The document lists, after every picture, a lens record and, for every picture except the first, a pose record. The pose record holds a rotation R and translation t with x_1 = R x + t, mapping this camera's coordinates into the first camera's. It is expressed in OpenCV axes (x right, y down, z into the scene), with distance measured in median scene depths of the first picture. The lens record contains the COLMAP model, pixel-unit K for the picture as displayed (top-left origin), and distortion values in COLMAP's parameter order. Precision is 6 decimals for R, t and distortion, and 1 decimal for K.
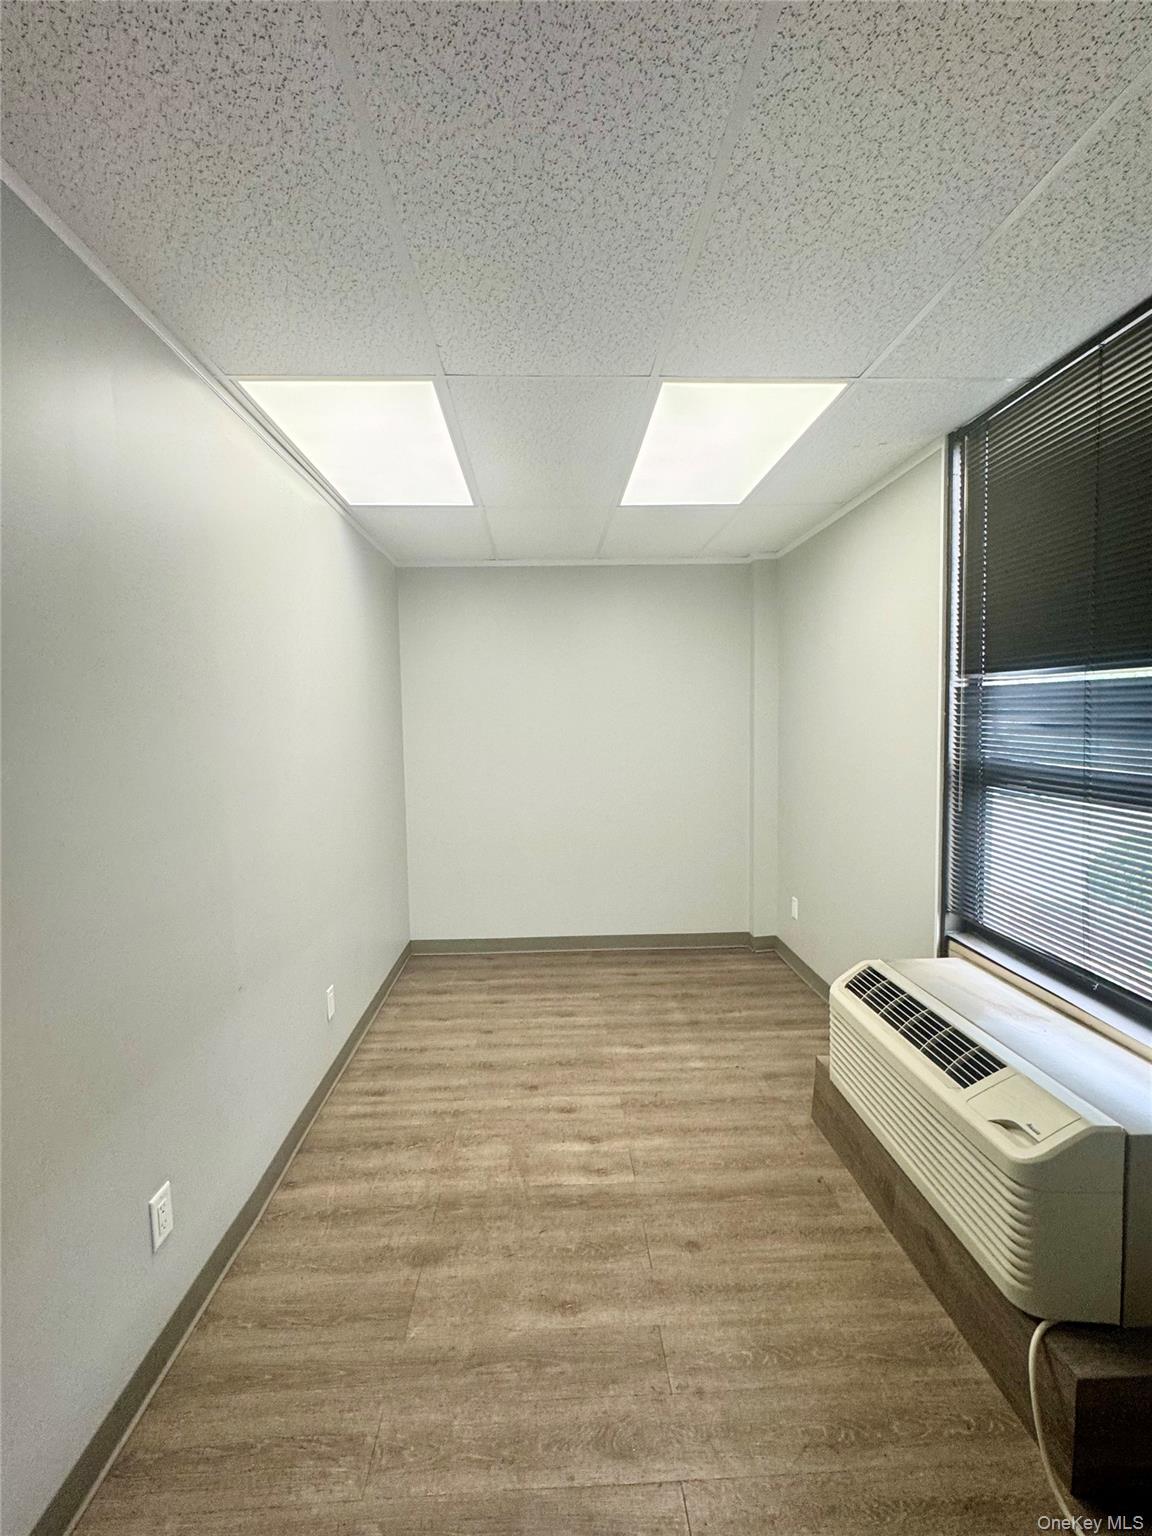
lens RADIAL K [[702.6, 0, 576.0], [0, 702.6, 768.0], [0, 0, 1]] dist [-0.002687, 0.000123]
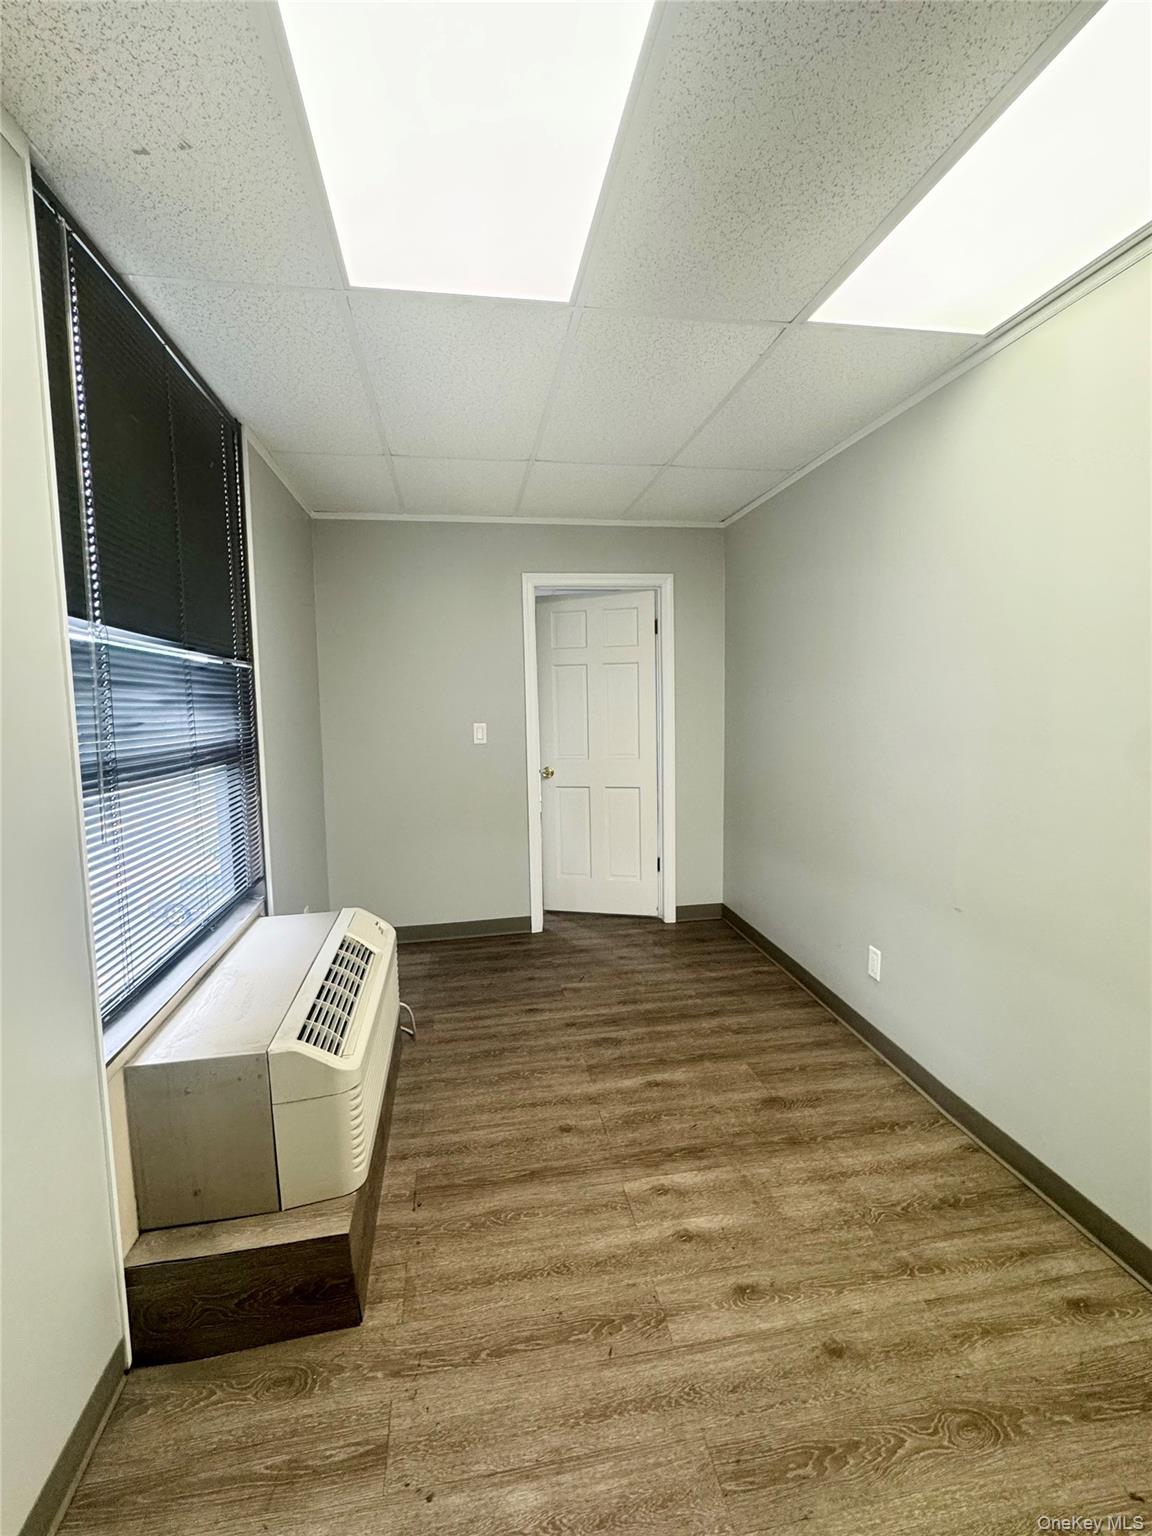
lens RADIAL K [[702.6, 0, 576.0], [0, 702.6, 768.0], [0, 0, 1]] dist [-0.002687, 0.000123]
pose [[-0.992011, 0.046490, -0.117272, 0.226955], [0.025687, 0.984582, 0.173028, -0.109042], [0.123508, 0.168633, -0.977910, 1.800151]]
